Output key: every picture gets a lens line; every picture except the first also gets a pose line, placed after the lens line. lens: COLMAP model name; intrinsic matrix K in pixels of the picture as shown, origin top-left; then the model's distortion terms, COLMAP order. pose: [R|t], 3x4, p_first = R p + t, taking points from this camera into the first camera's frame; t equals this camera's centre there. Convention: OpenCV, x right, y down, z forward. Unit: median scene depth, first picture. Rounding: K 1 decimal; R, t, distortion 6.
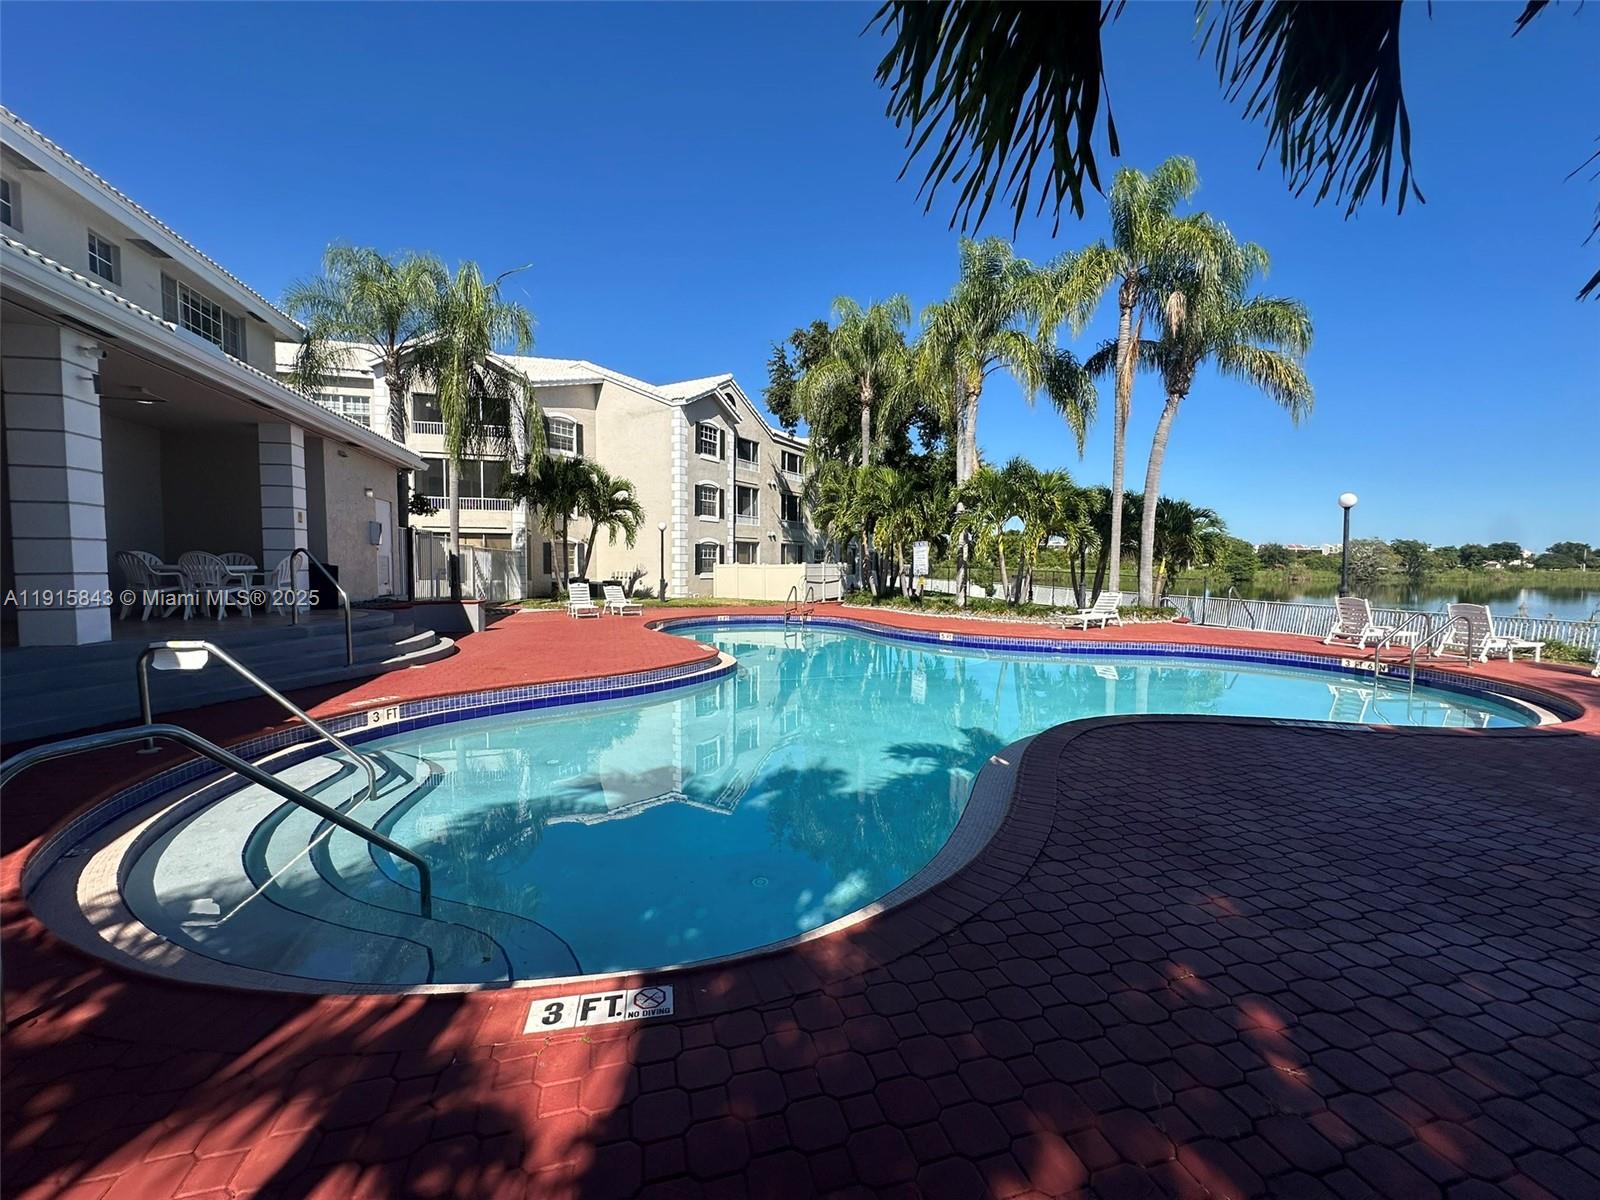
lens RADIAL K [[637.6, 0, 798.6], [0, 637.6, 601.8], [0, 0, 1]] dist [-0.003419, -0.000471]
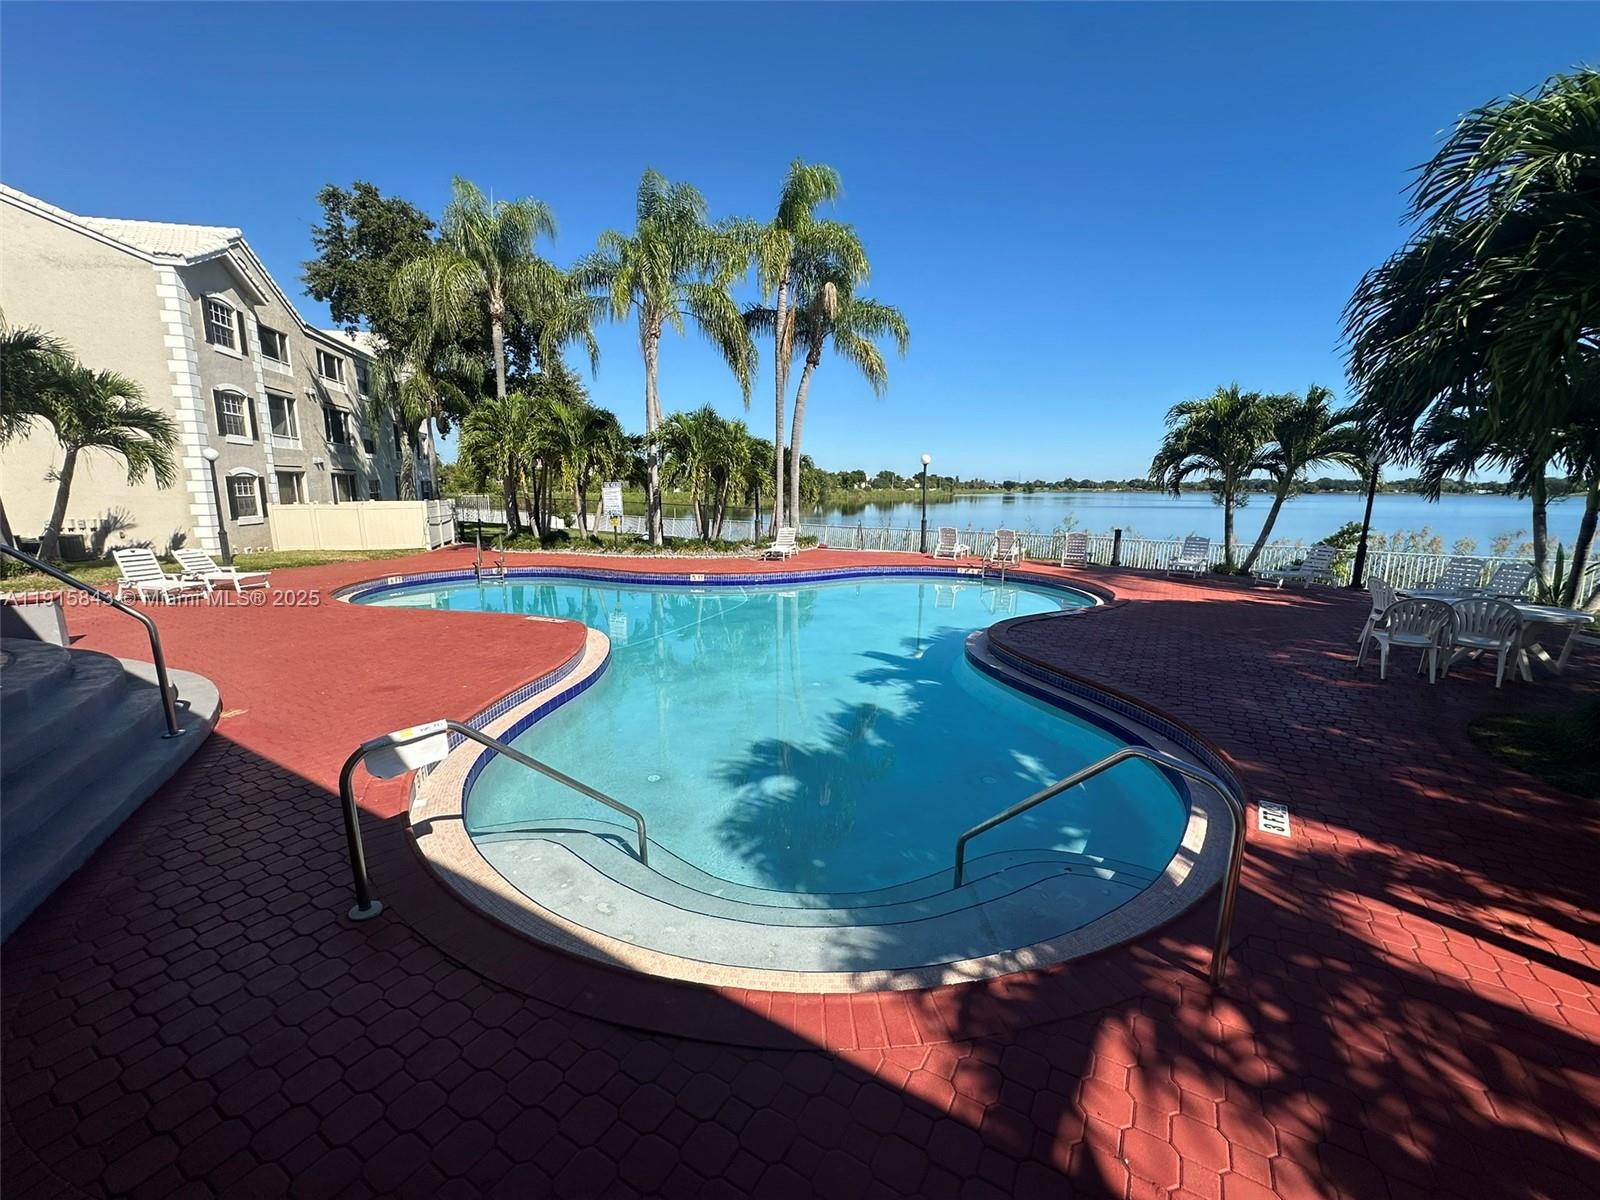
lens RADIAL K [[637.6, 0, 798.2], [0, 637.6, 600.8], [0, 0, 1]] dist [-0.003419, -0.000471]
pose [[0.731825, -0.123195, 0.670265, -0.190618], [0.042487, 0.989860, 0.135547, -0.023243], [-0.680167, -0.070719, 0.729638, 0.047931]]
